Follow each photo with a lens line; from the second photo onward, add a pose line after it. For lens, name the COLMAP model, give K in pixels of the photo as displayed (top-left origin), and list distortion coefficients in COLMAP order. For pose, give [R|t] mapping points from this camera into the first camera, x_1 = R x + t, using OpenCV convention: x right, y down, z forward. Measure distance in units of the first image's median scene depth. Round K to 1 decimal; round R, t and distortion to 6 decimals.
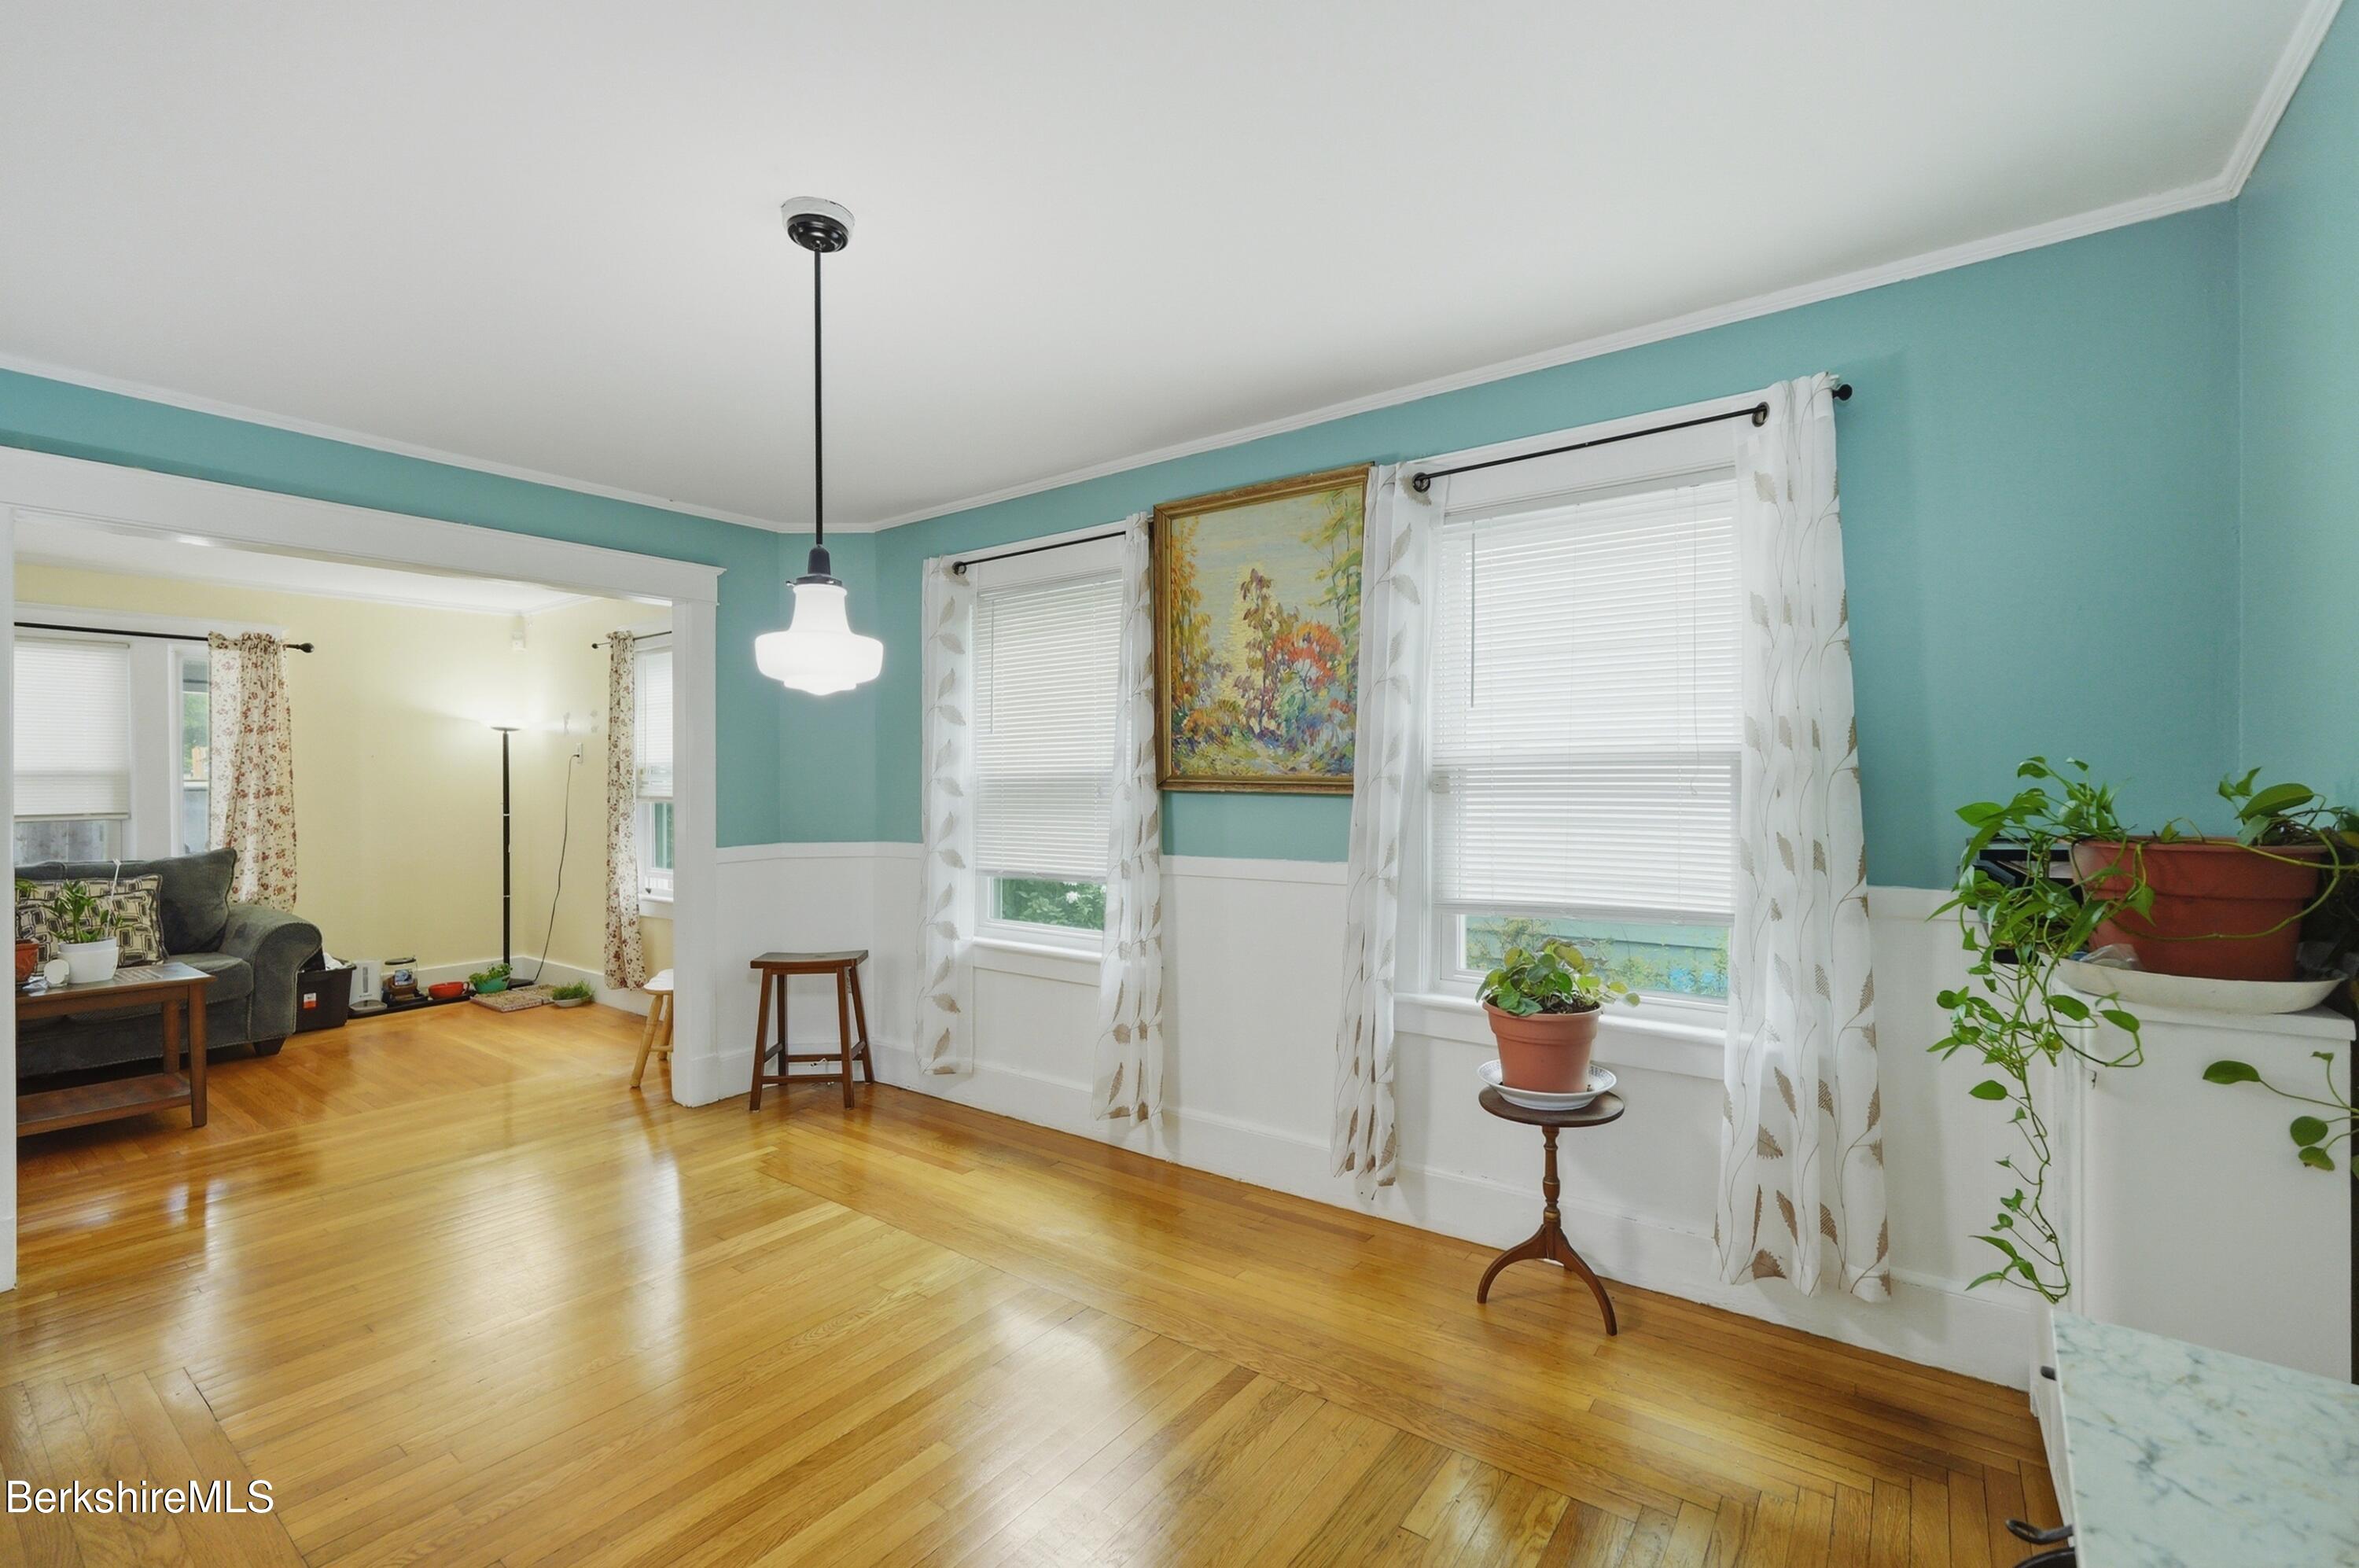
lens RADIAL K [[1016.4, 0, 1186.0], [0, 1016.4, 789.4], [0, 0, 1]] dist [-0.014532, -0.000128]
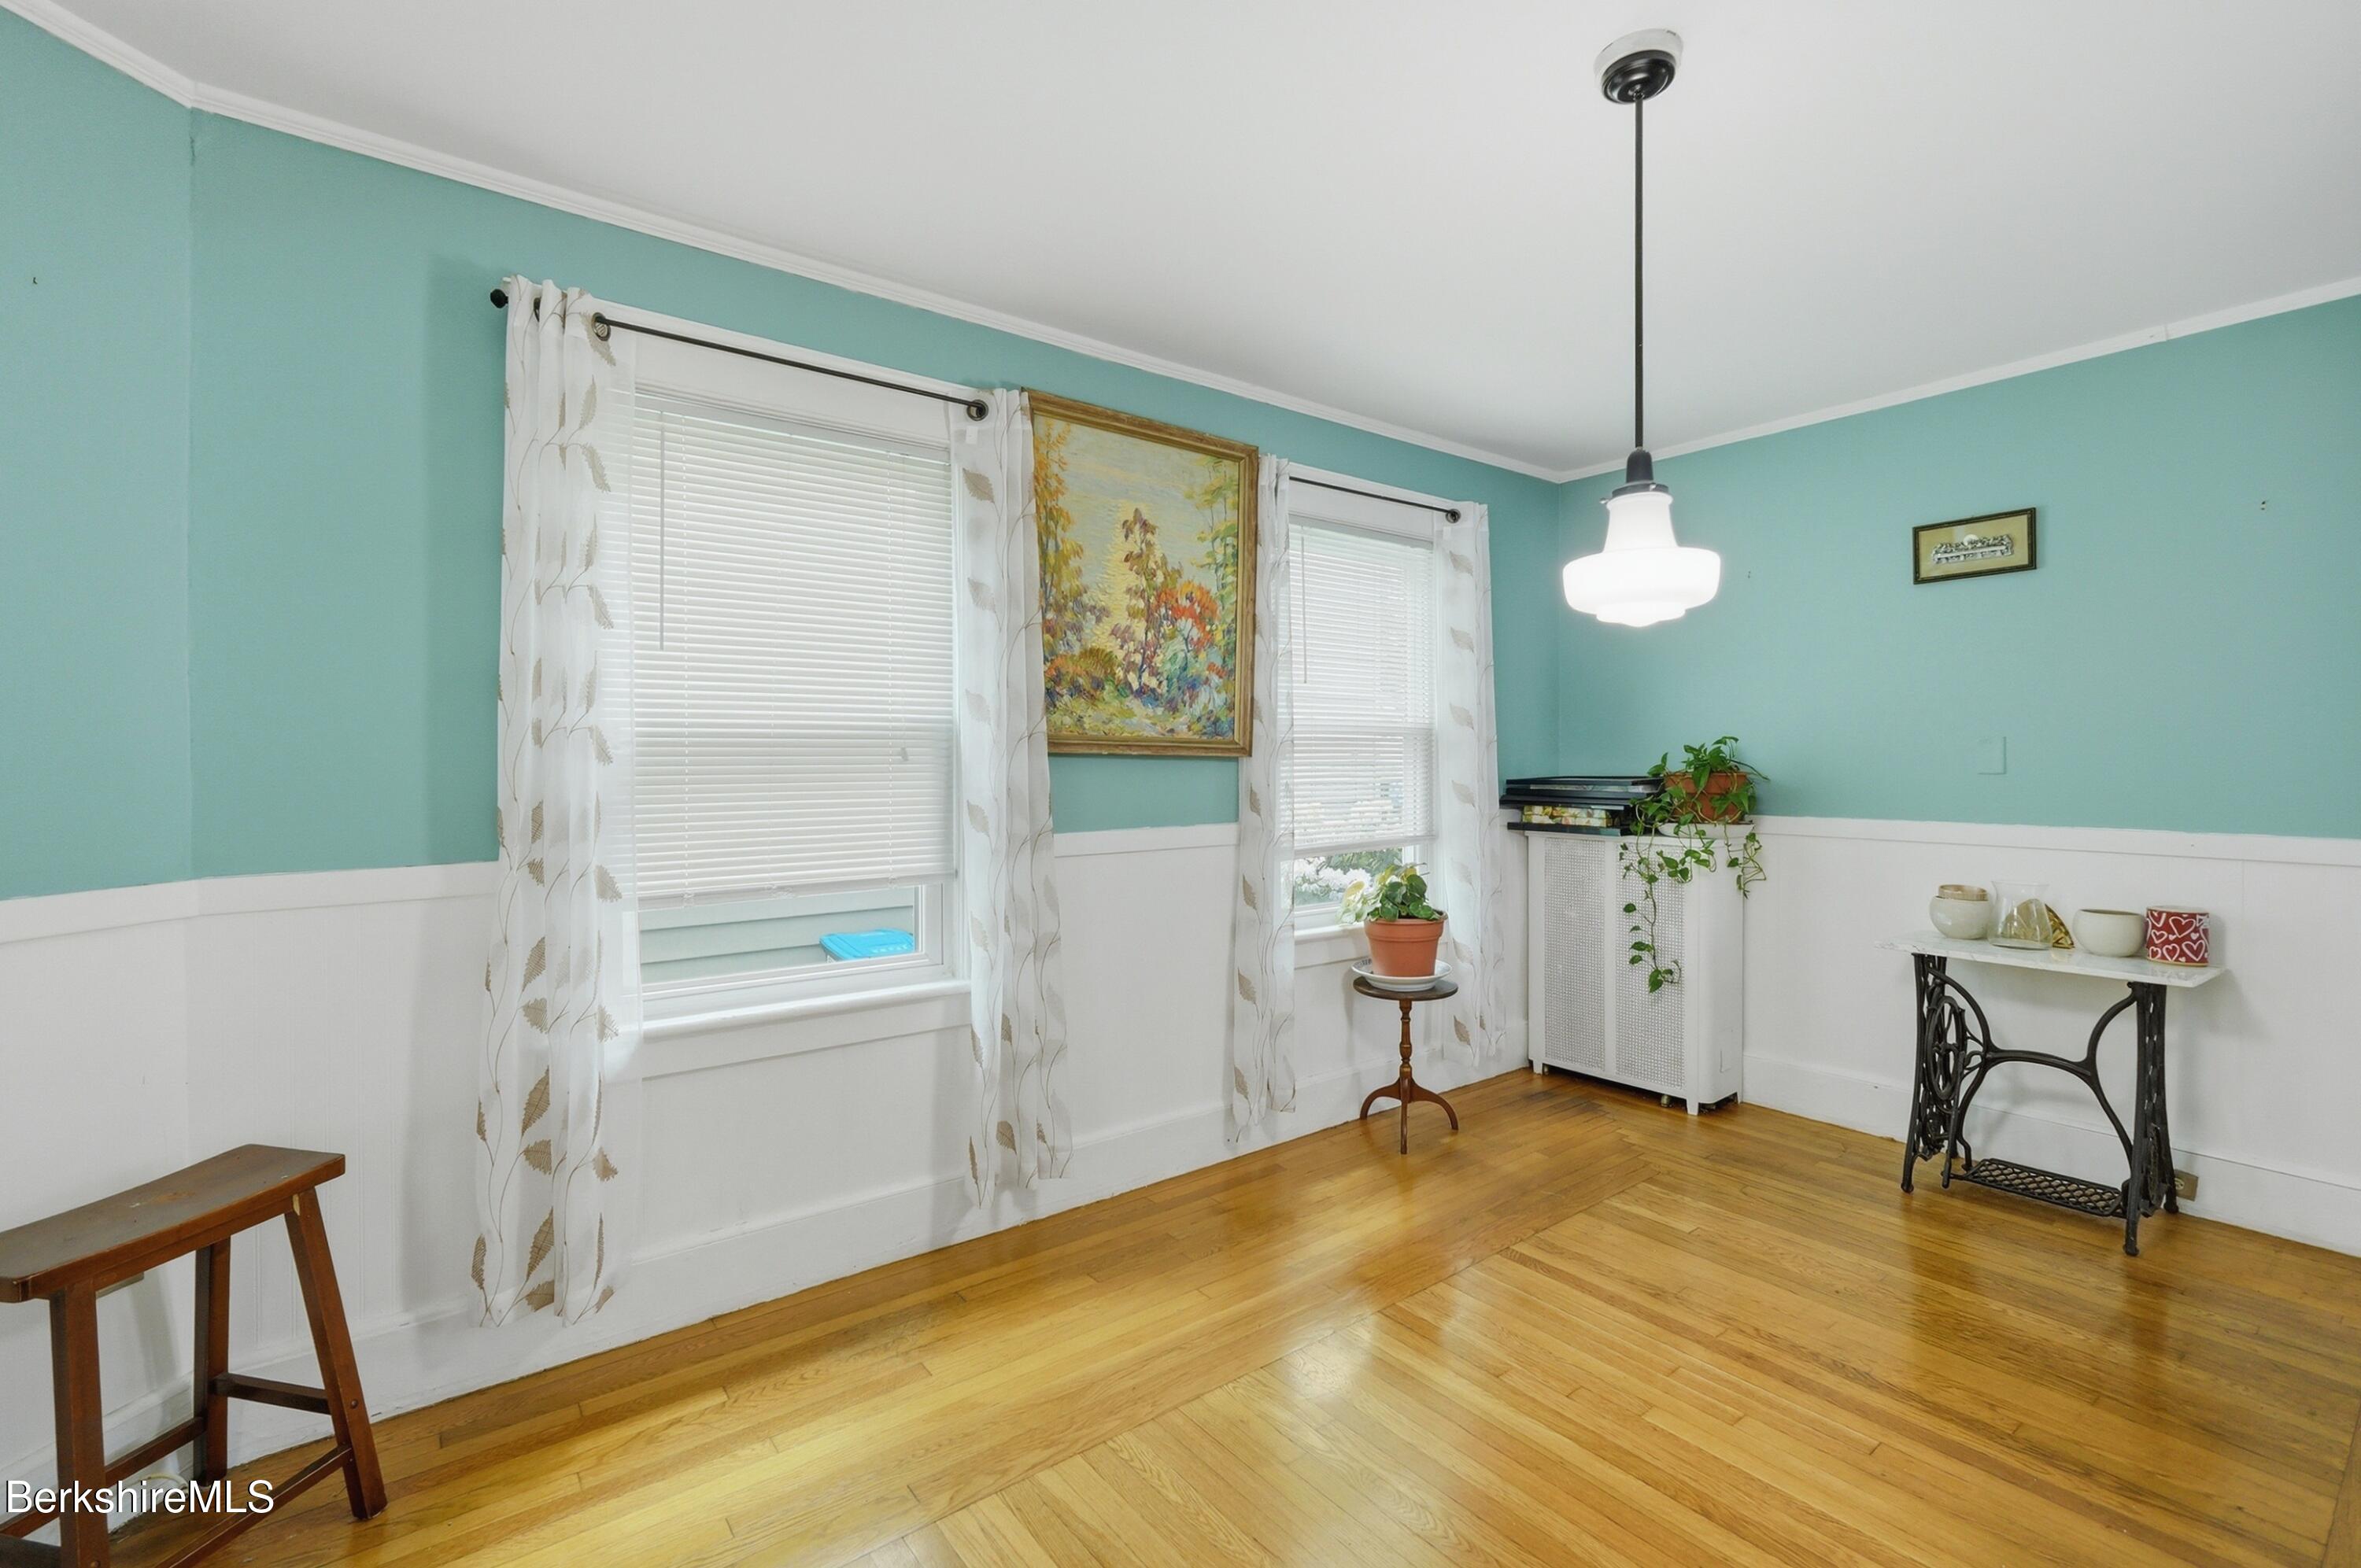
lens RADIAL K [[1024.6, 0, 1178.9], [0, 1024.6, 760.6], [0, 0, 1]] dist [-0.022620, -0.000211]
pose [[0.280795, 0.002548, 0.959765, -0.795951], [0.006205, 0.999971, -0.004471, 0.012108], [-0.959748, 0.007211, 0.280771, 0.705746]]
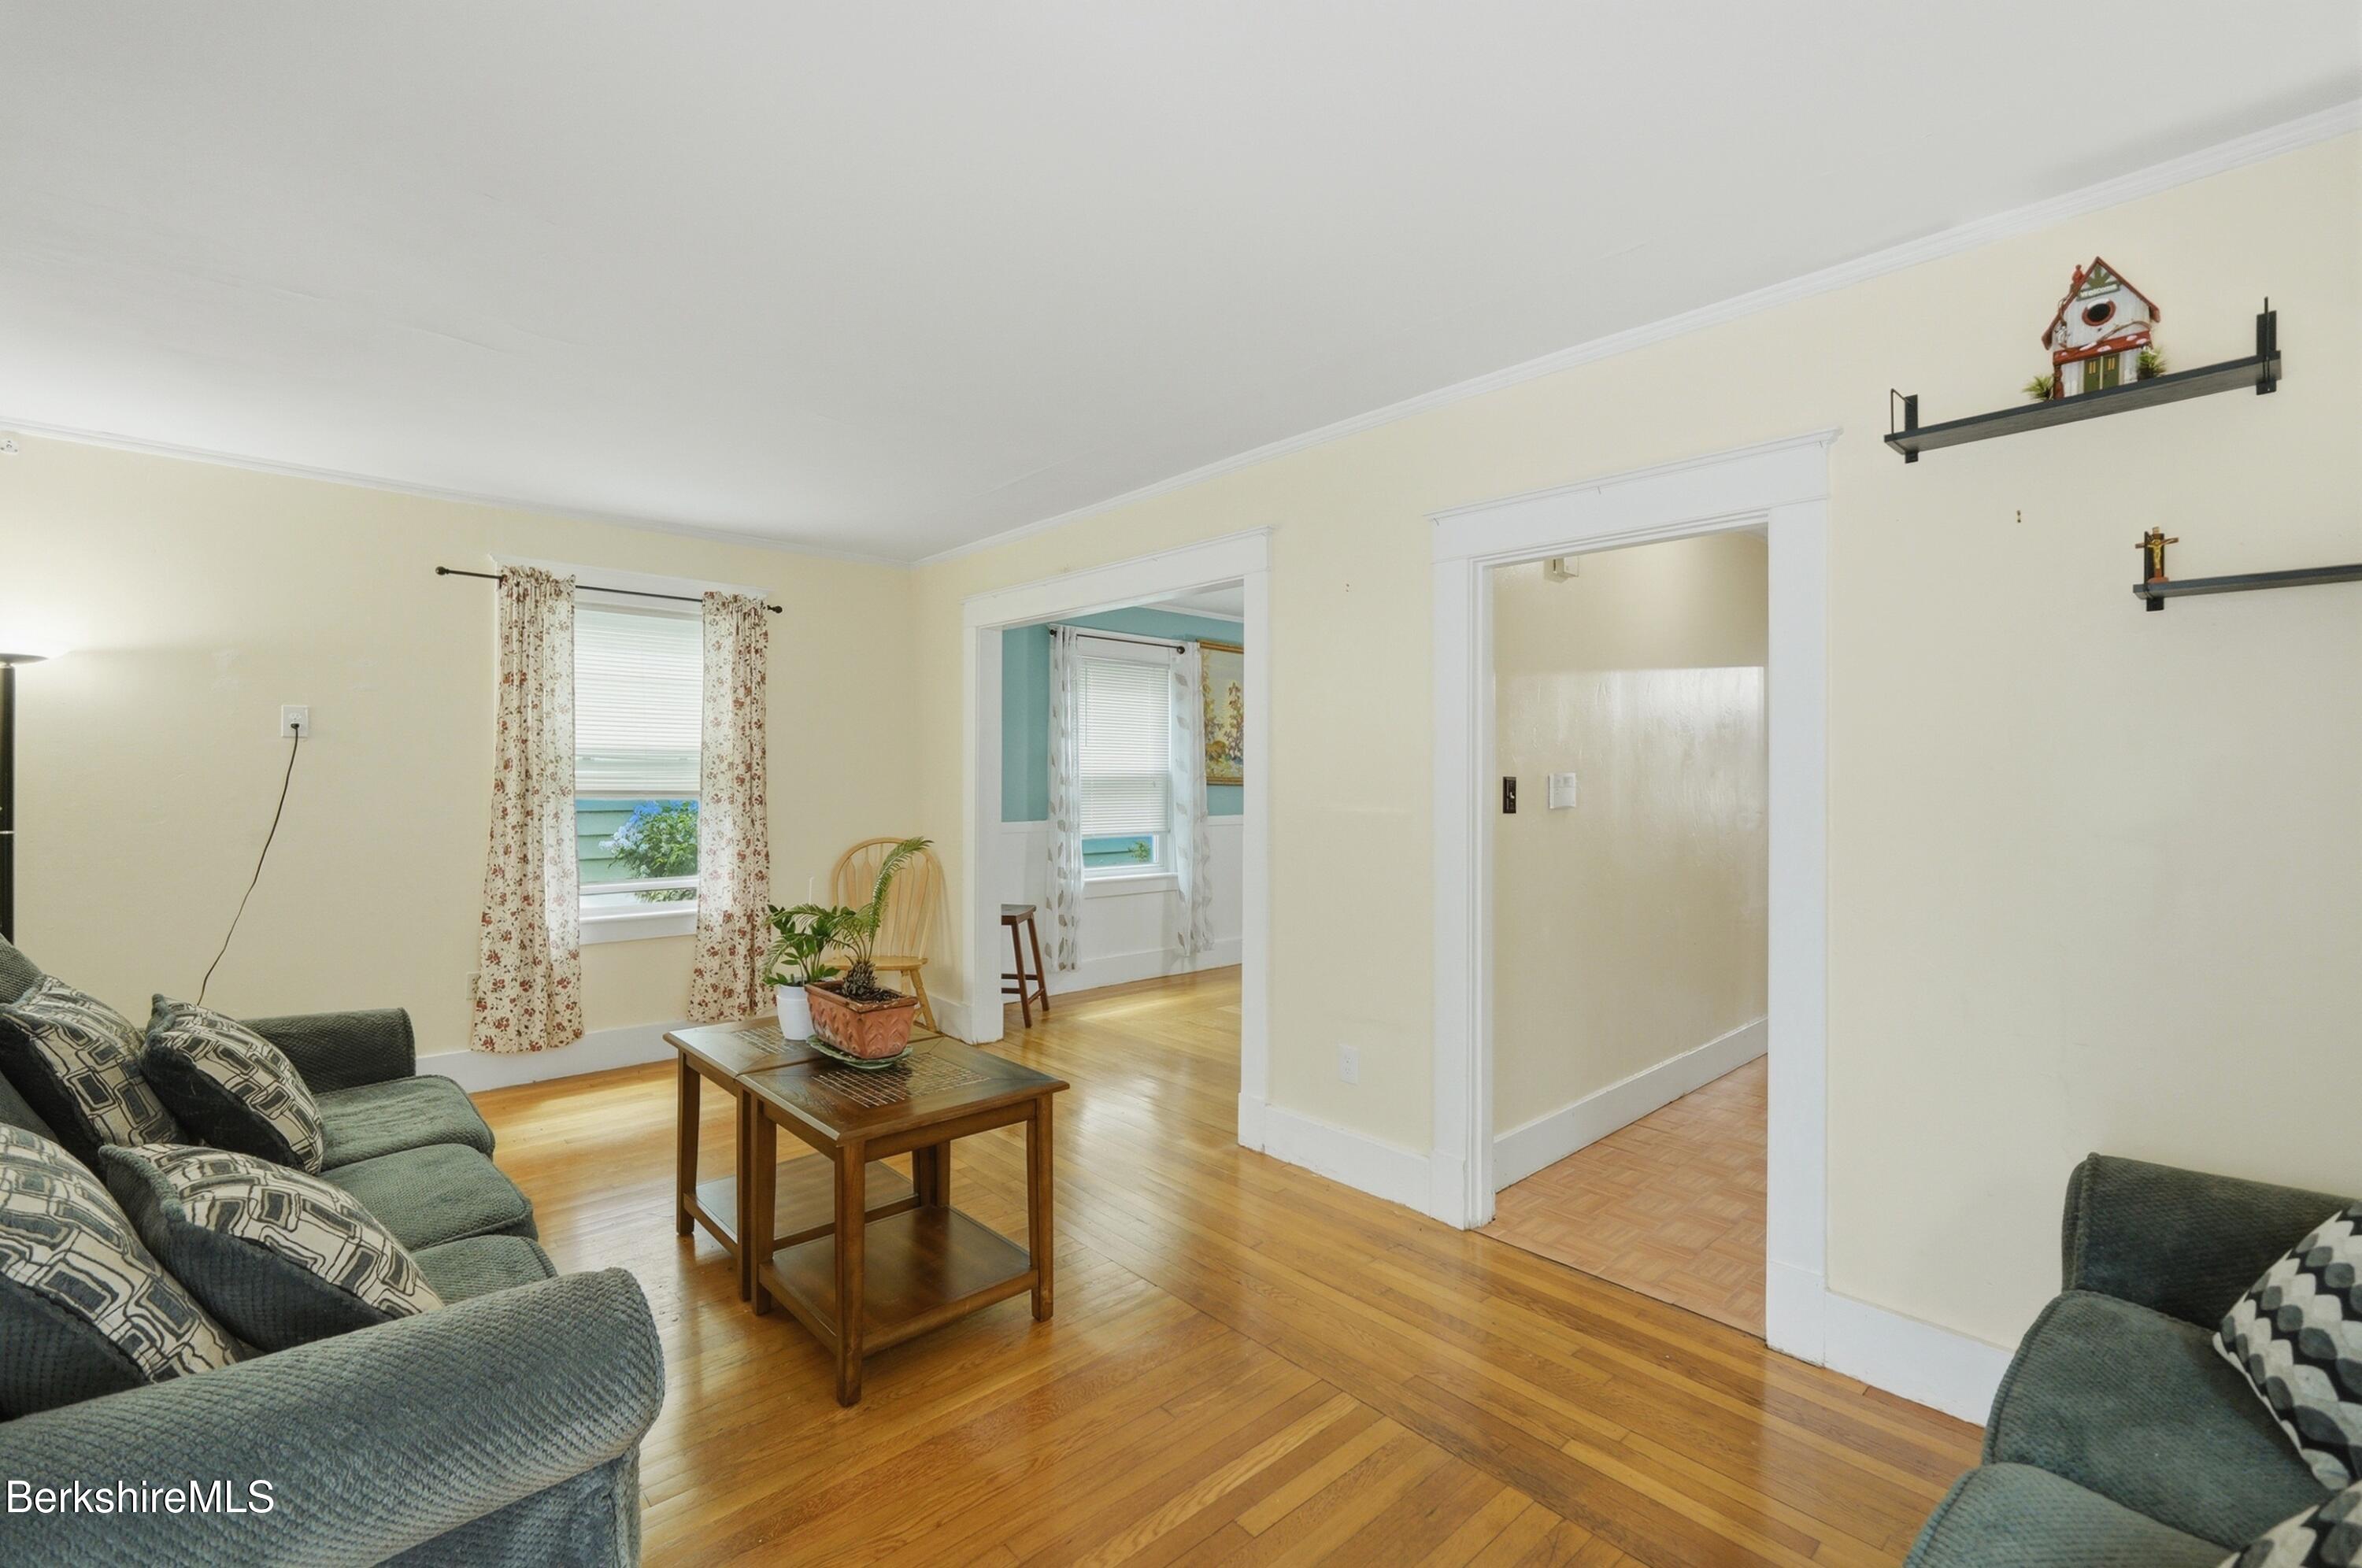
lens RADIAL K [[1017.6, 0, 1187.5], [0, 1017.6, 789.4], [0, 0, 1]] dist [-0.014532, -0.000128]
pose [[0.187871, -0.002177, 0.982191, -2.094957], [0.001016, 0.999997, 0.002022, 0.008719], [-0.982193, 0.000618, 0.187872, 0.683397]]
